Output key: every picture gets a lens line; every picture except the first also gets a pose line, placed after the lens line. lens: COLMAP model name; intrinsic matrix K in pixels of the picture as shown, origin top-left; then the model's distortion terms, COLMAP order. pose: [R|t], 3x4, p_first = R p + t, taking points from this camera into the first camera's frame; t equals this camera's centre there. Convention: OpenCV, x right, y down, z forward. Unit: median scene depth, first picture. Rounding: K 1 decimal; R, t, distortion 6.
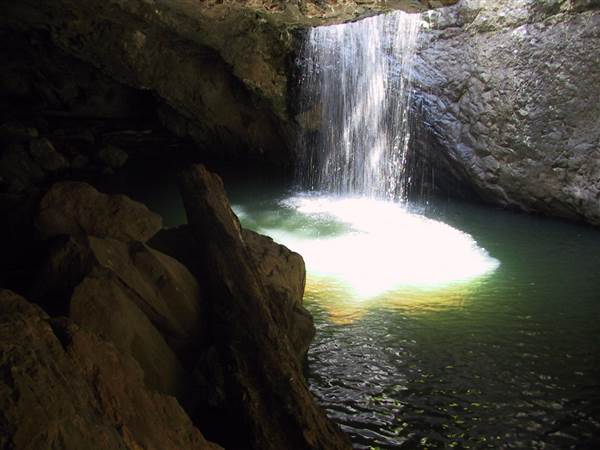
lens RADIAL K [[656.4, 0, 300.0], [0, 656.4, 225.0], [0, 0, 1]] dist [-0.241550, 0.352281]
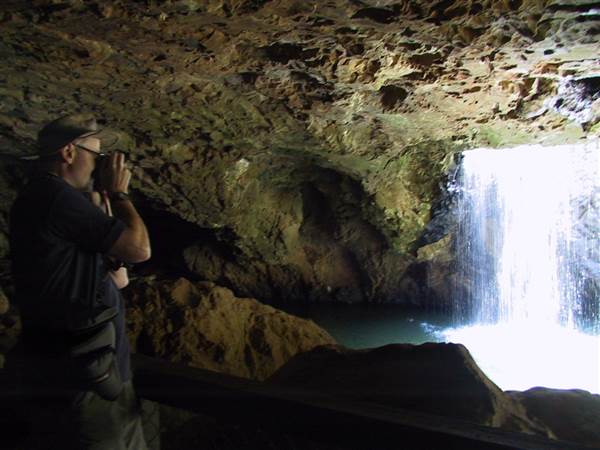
lens RADIAL K [[656.4, 0, 300.0], [0, 656.4, 225.0], [0, 0, 1]] dist [-0.241550, 0.352281]
pose [[0.950993, -0.066631, 0.301949, -0.480822], [0.121229, 0.978671, -0.165849, -0.075107], [-0.284458, 0.194326, 0.938787, 0.217692]]
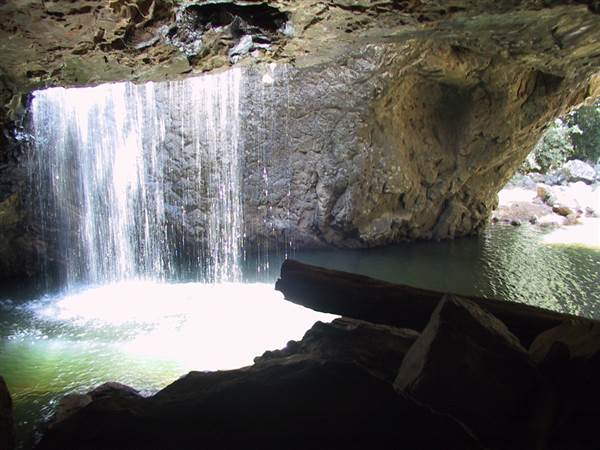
lens RADIAL K [[656.4, 0, 300.0], [0, 656.4, 225.0], [0, 0, 1]] dist [-0.241550, 0.352281]
pose [[0.489157, -0.196882, 0.849684, -0.492314], [0.269086, 0.960733, 0.067702, -0.112081], [-0.829649, 0.195521, 0.522928, 0.358381]]
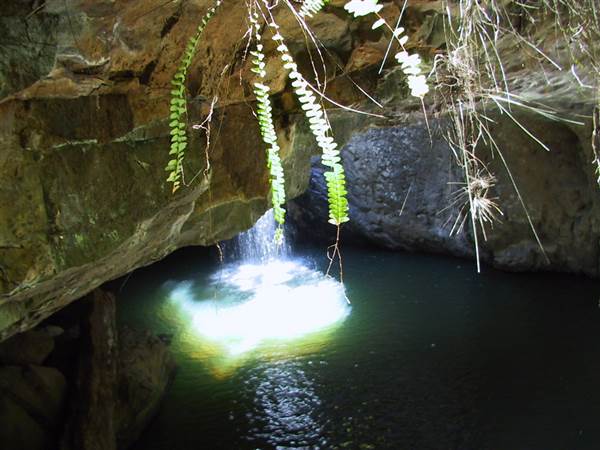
lens RADIAL K [[656.4, 0, 300.0], [0, 656.4, 225.0], [0, 0, 1]] dist [-0.241550, 0.352281]
pose [[0.981219, -0.167209, -0.096176, 0.285087], [0.165492, 0.985878, -0.025615, -0.073902], [0.099101, 0.009218, 0.995035, -0.246561]]
